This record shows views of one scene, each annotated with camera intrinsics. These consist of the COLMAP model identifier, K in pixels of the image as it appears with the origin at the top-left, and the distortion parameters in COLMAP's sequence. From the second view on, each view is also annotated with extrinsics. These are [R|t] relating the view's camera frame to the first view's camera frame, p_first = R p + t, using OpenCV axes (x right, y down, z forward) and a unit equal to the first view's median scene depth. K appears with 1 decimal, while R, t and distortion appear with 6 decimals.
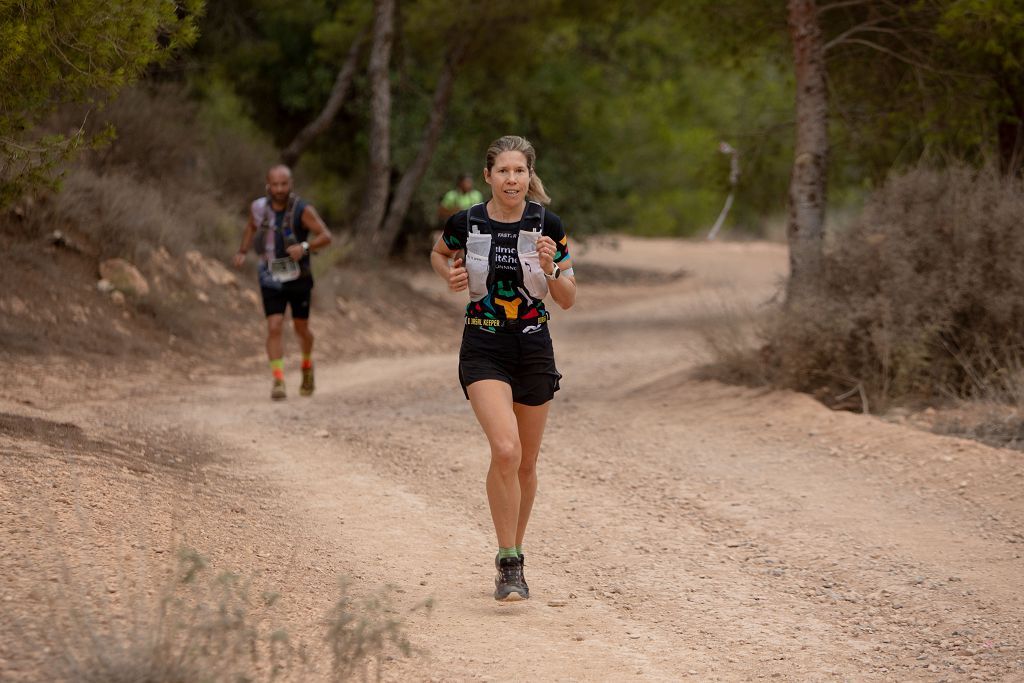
lens RADIAL K [[4234.9, 0, 512.0], [0, 4234.9, 341.5], [0, 0, 1]] dist [0.768030, 5.448686]
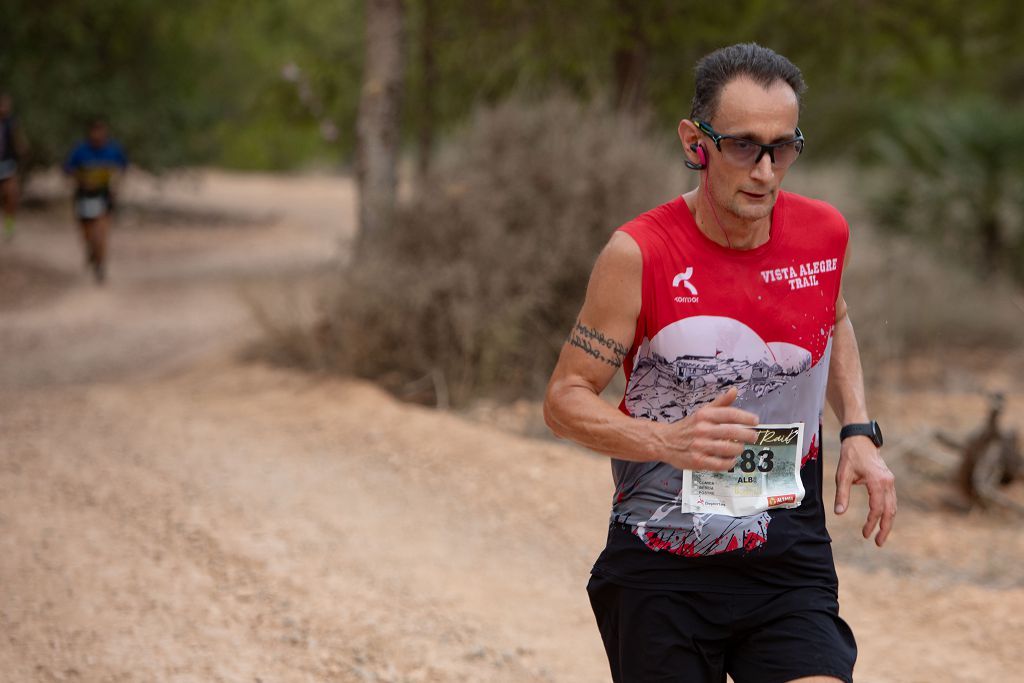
lens RADIAL K [[4703.8, 0, 512.0], [0, 4703.8, 341.5], [0, 0, 1]] dist [0.484570, 4.160056]
pose [[0.996309, 0.007403, 0.085521, 0.018603], [-0.008355, 0.999907, 0.010775, -0.004739], [-0.085433, -0.011449, 0.996278, 0.111149]]
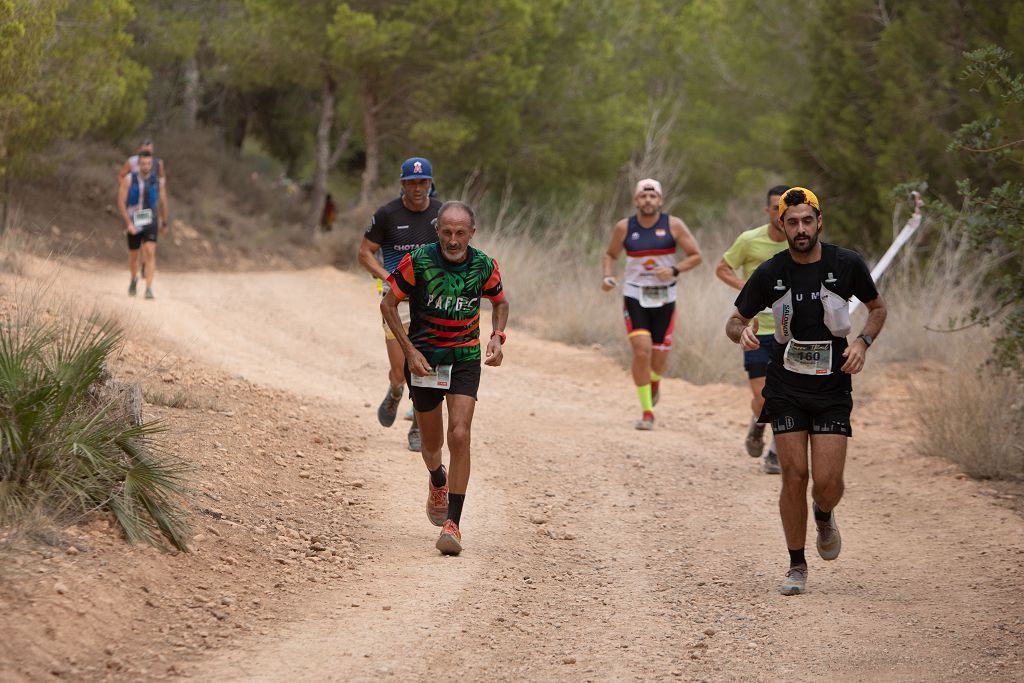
lens RADIAL K [[4230.7, 0, 512.0], [0, 4230.7, 341.5], [0, 0, 1]] dist [-0.056899, 0.666014]
pose [[0.996186, 0.059815, -0.063524, 0.317372], [-0.060741, 0.998072, -0.012753, 0.076968], [0.062639, 0.016563, 0.997899, -1.476235]]
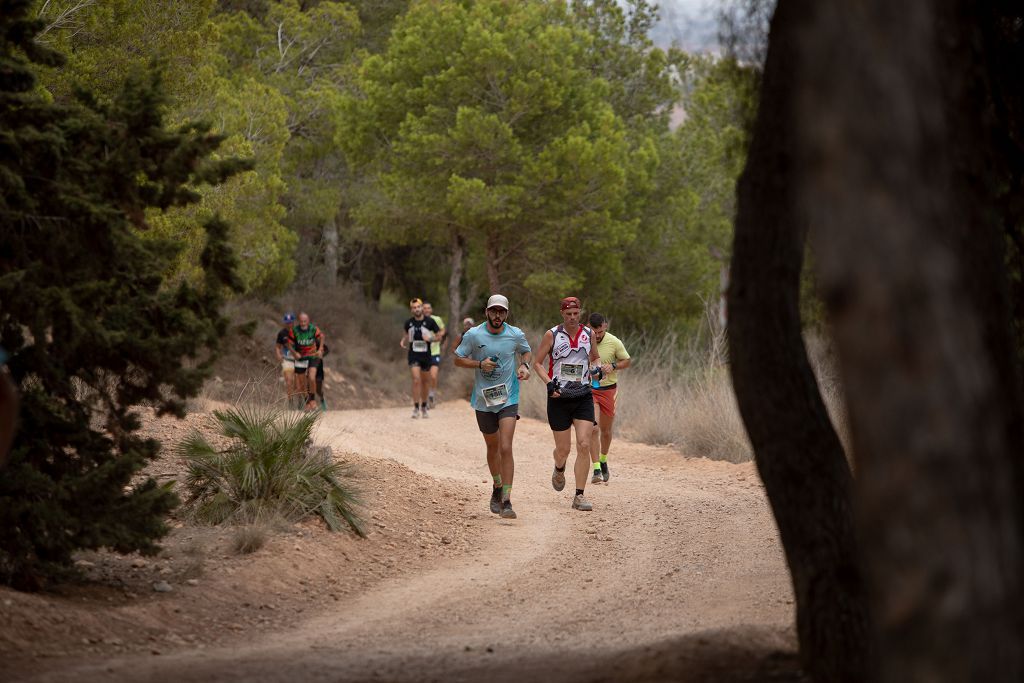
lens RADIAL K [[4431.5, 0, 512.0], [0, 4431.5, 341.5], [0, 0, 1]] dist [0.799983, 3.516726]
pose [[0.994909, 0.019275, -0.098919, 0.379216], [-0.023957, 0.998638, -0.046359, 0.106552], [0.097891, 0.048493, 0.994015, -1.978333]]
